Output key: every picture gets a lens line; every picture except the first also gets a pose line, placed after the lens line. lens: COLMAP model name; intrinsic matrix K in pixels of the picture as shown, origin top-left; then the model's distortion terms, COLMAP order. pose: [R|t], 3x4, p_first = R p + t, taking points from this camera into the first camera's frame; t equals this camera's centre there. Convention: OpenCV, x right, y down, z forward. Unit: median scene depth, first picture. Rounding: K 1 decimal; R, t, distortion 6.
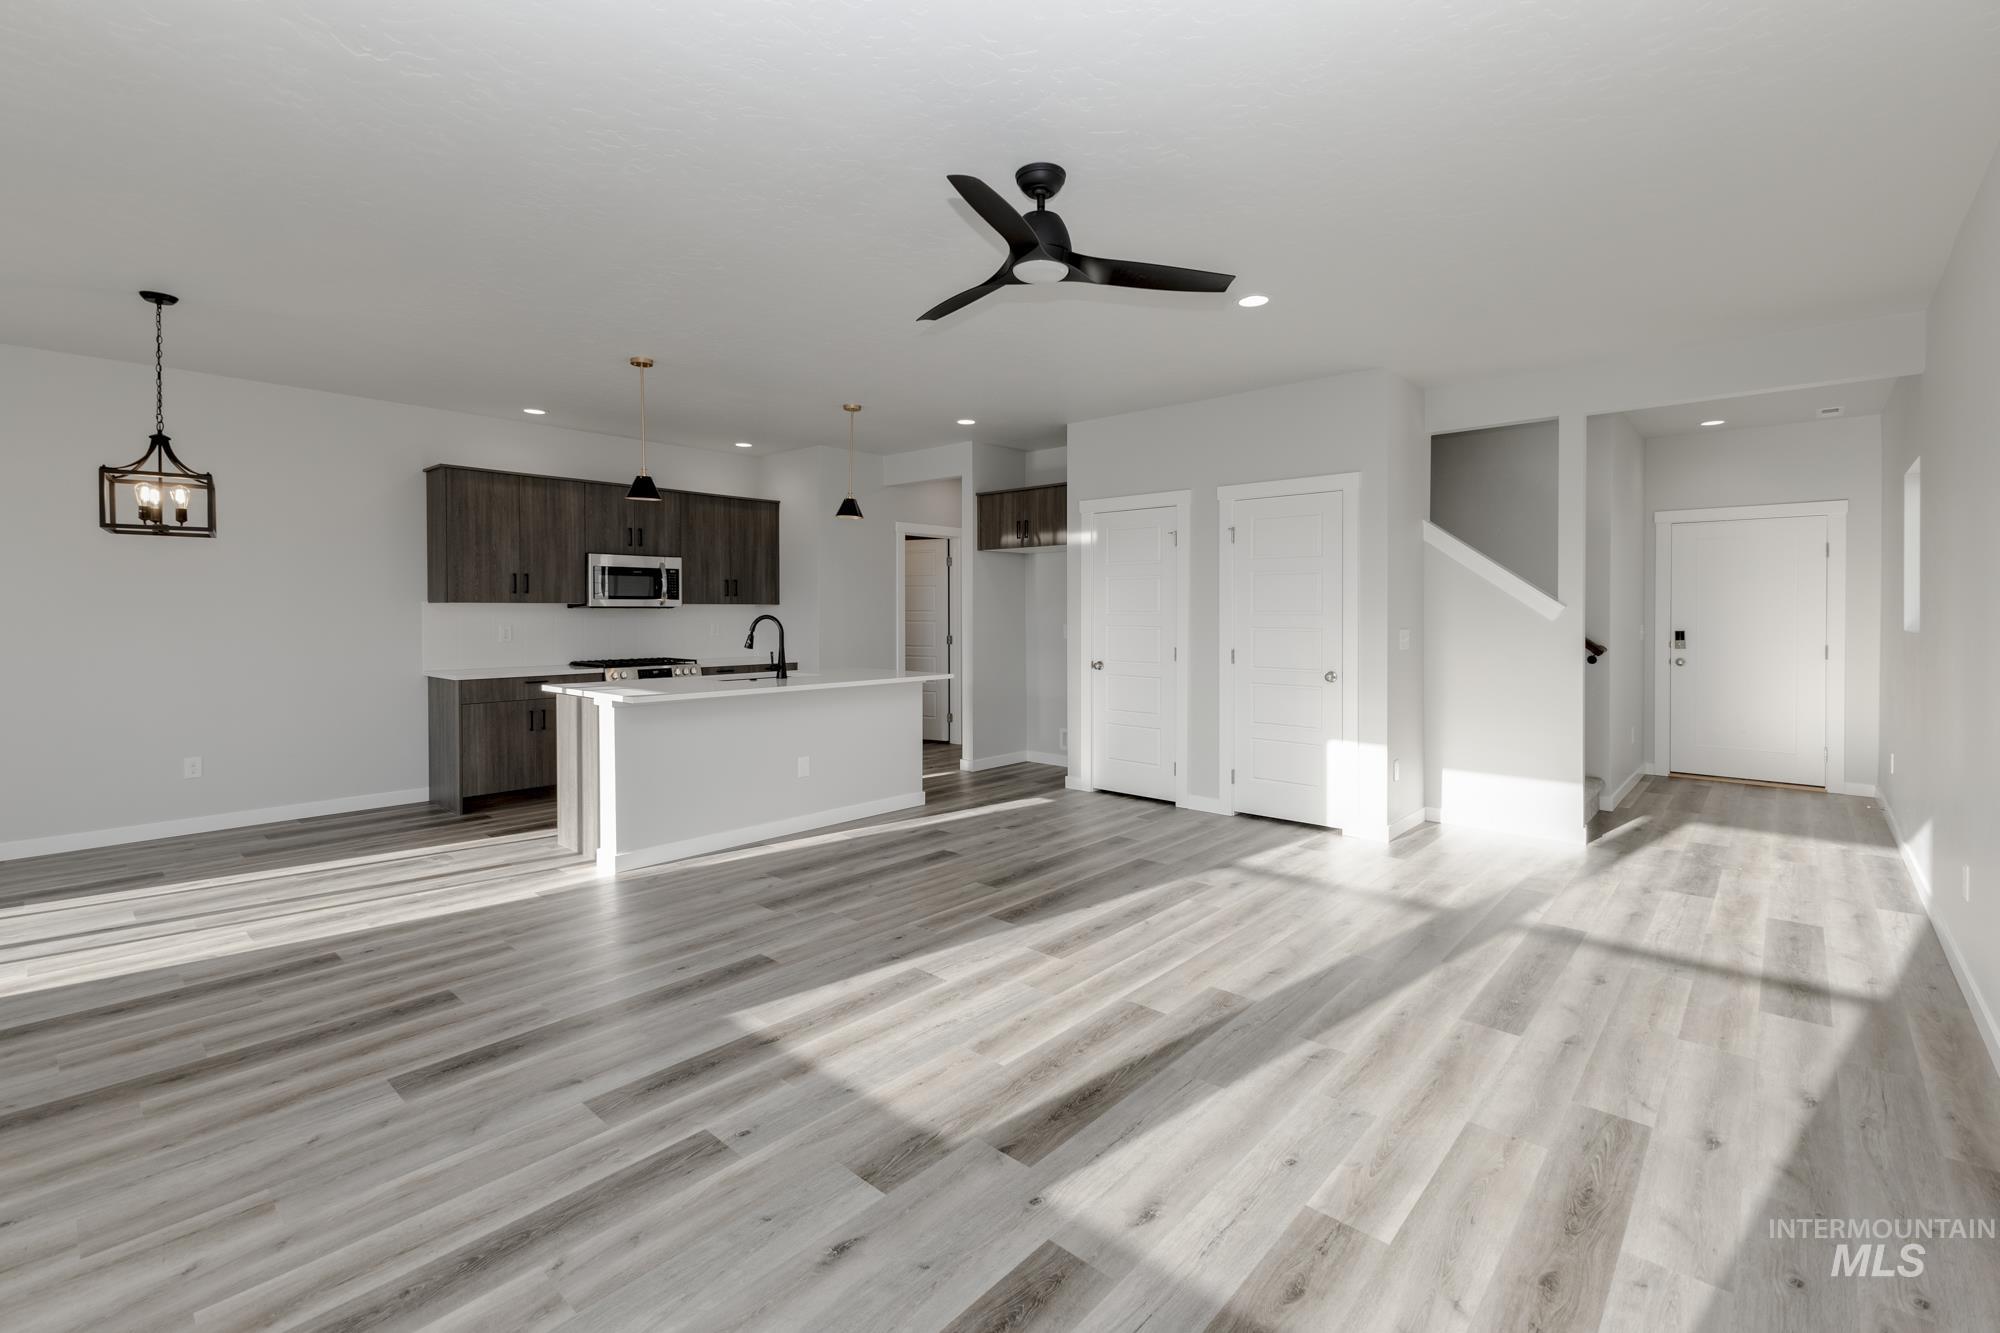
lens RADIAL K [[873.5, 0, 1008.7], [0, 873.5, 625.0], [0, 0, 1]] dist [0.009718, -0.001531]
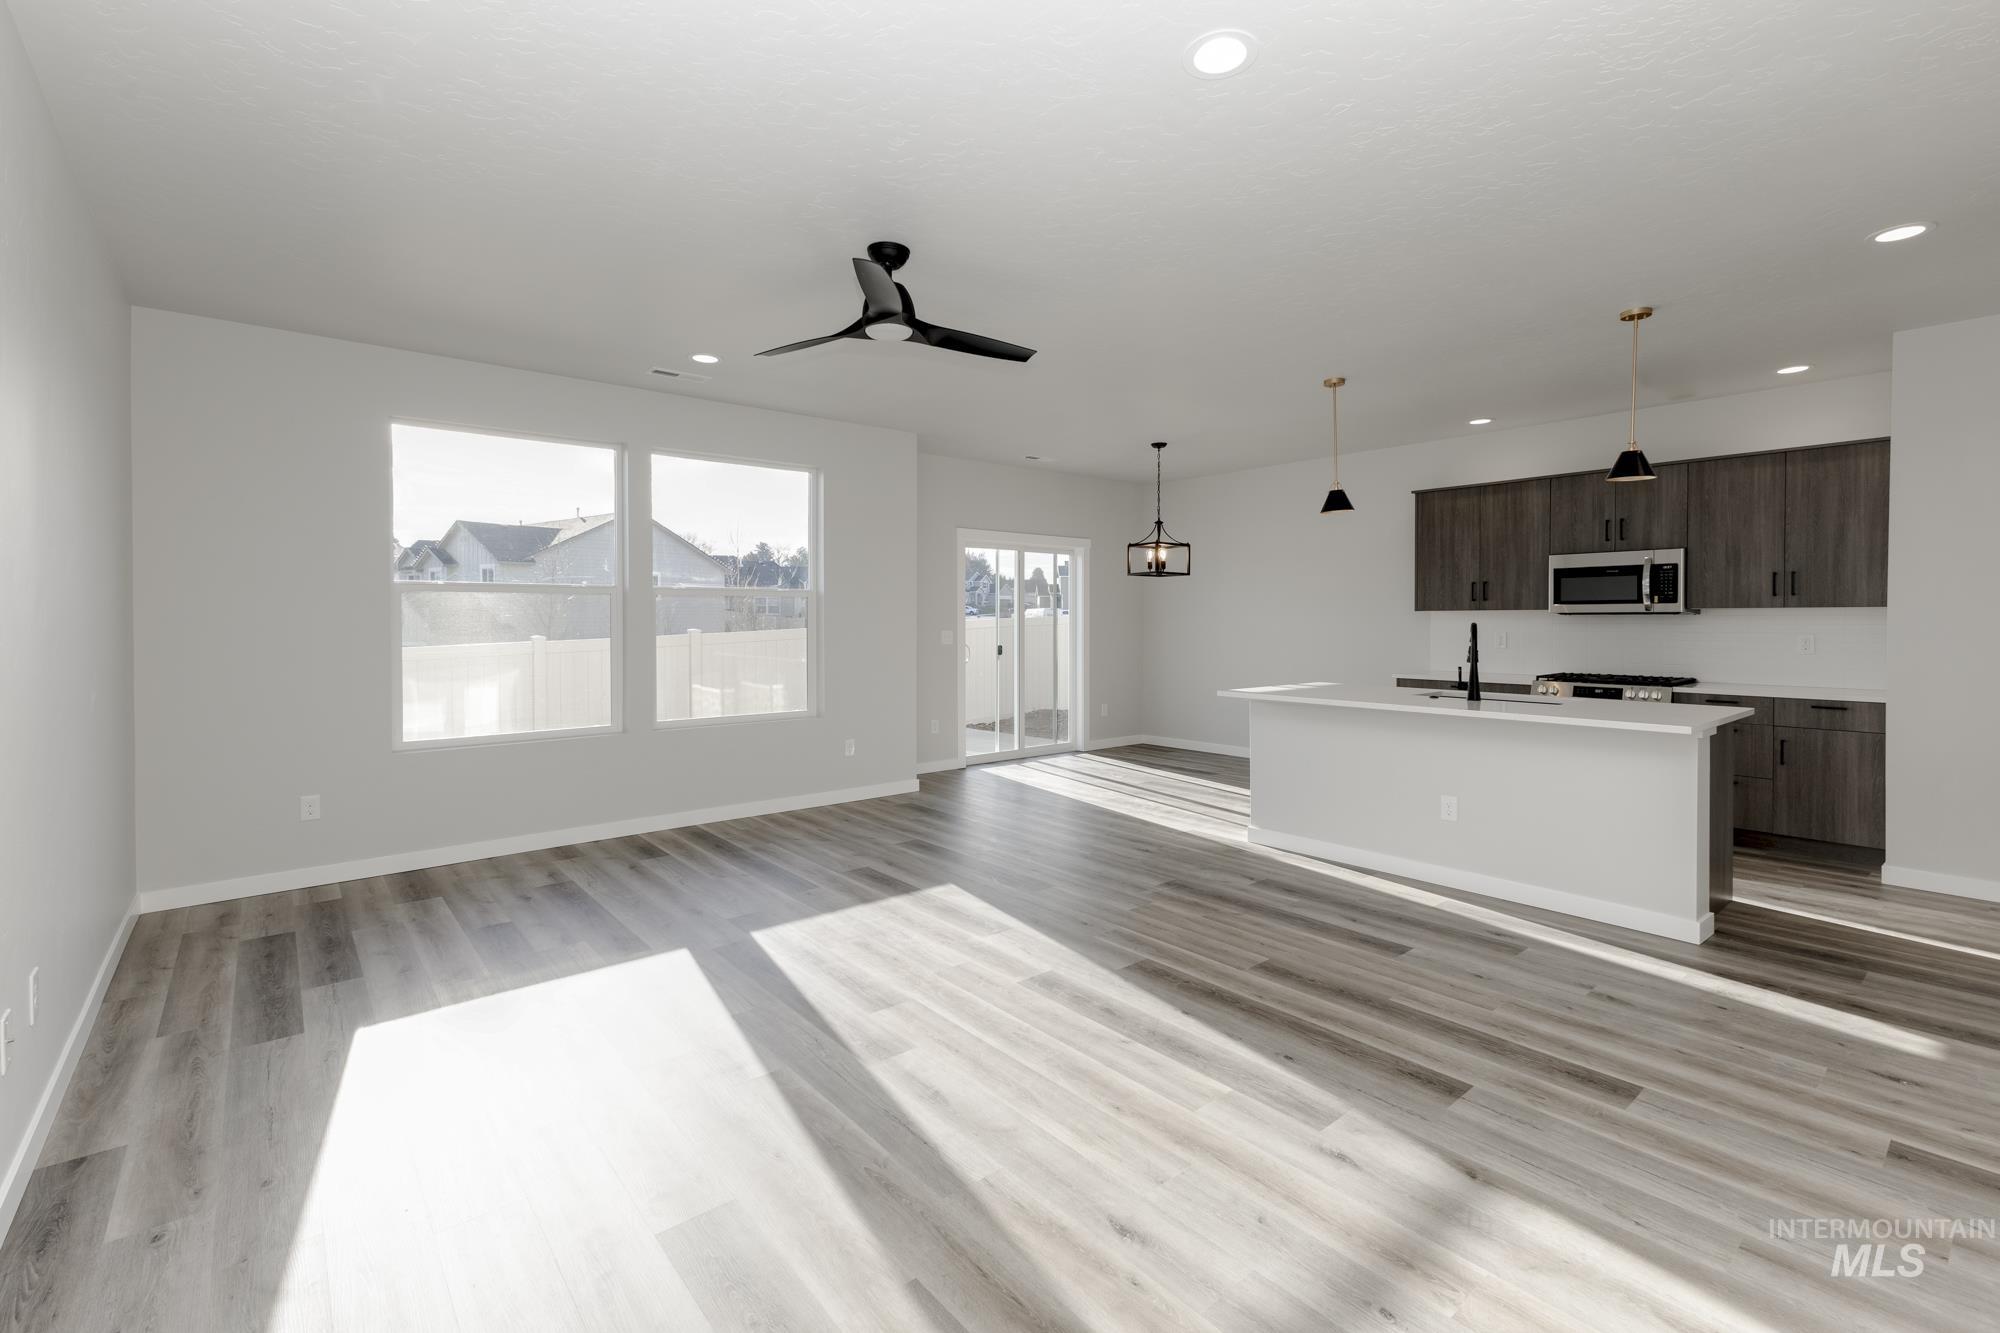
lens RADIAL K [[873.5, 0, 1010.7], [0, 873.5, 633.8], [0, 0, 1]] dist [0.009718, -0.001531]
pose [[-0.137821, 0.016459, -0.990320, 0.543751], [-0.015180, 0.999709, 0.018727, -0.008744], [0.990341, 0.017614, -0.137531, 0.608639]]
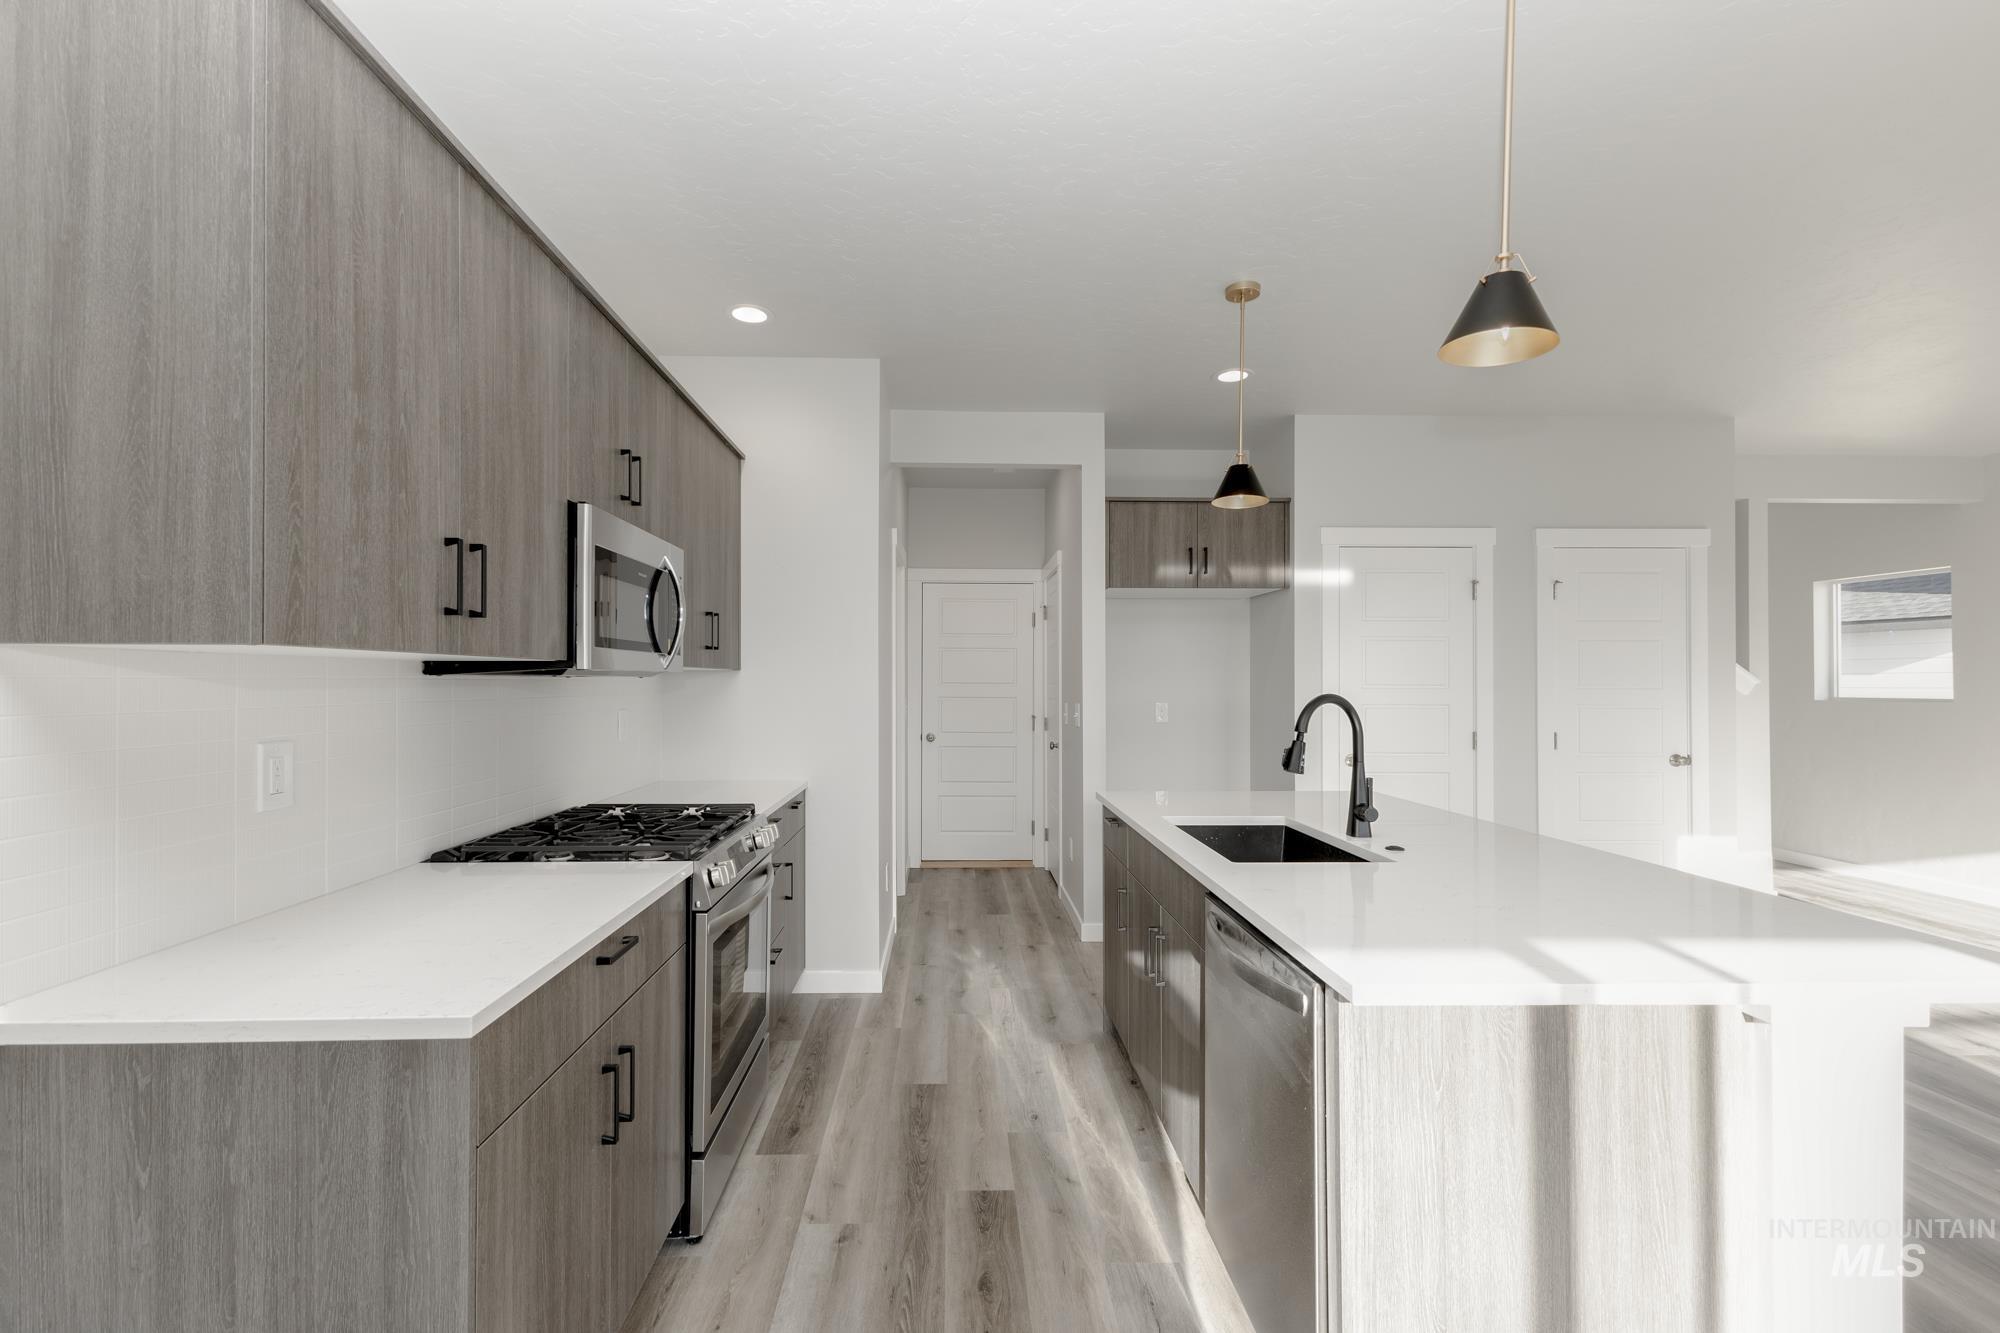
lens RADIAL K [[873.5, 0, 980.7], [0, 873.5, 672.0], [0, 0, 1]] dist [0.009718, -0.001531]
pose [[0.727152, 0.007951, 0.686431, -0.633355], [0.010113, 0.999700, -0.022292, -0.012905], [-0.686402, 0.023151, 0.726854, 0.720123]]
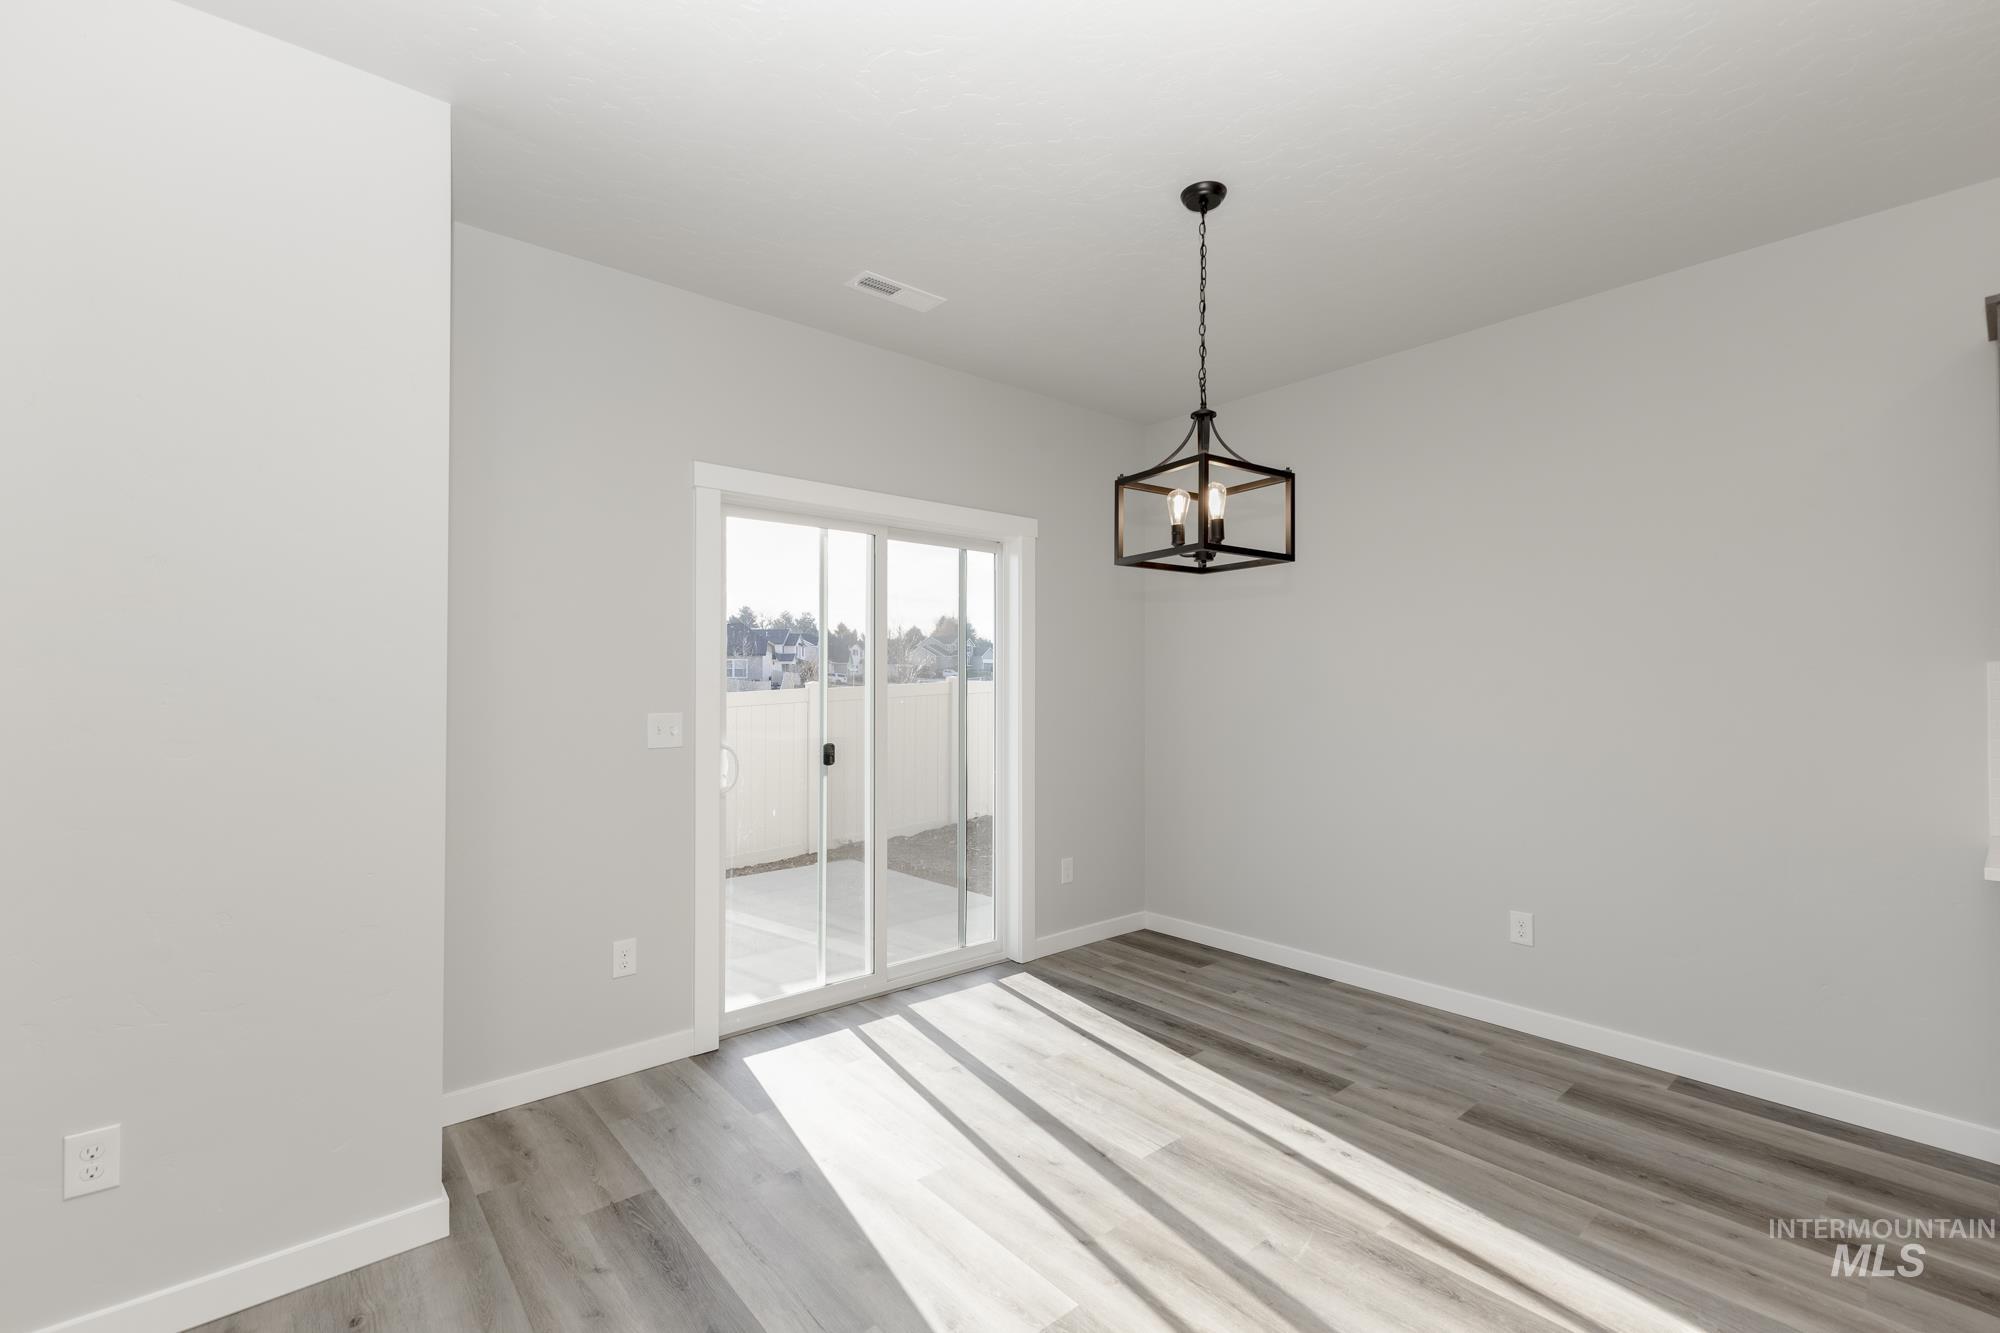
lens RADIAL K [[873.5, 0, 1009.2], [0, 873.5, 674.1], [0, 0, 1]] dist [0.009718, -0.001531]
pose [[-0.119602, -0.010942, -0.992762, -0.204991], [-0.017578, 0.999806, -0.008902, -0.010683], [0.992666, 0.016386, -0.119771, 0.602227]]
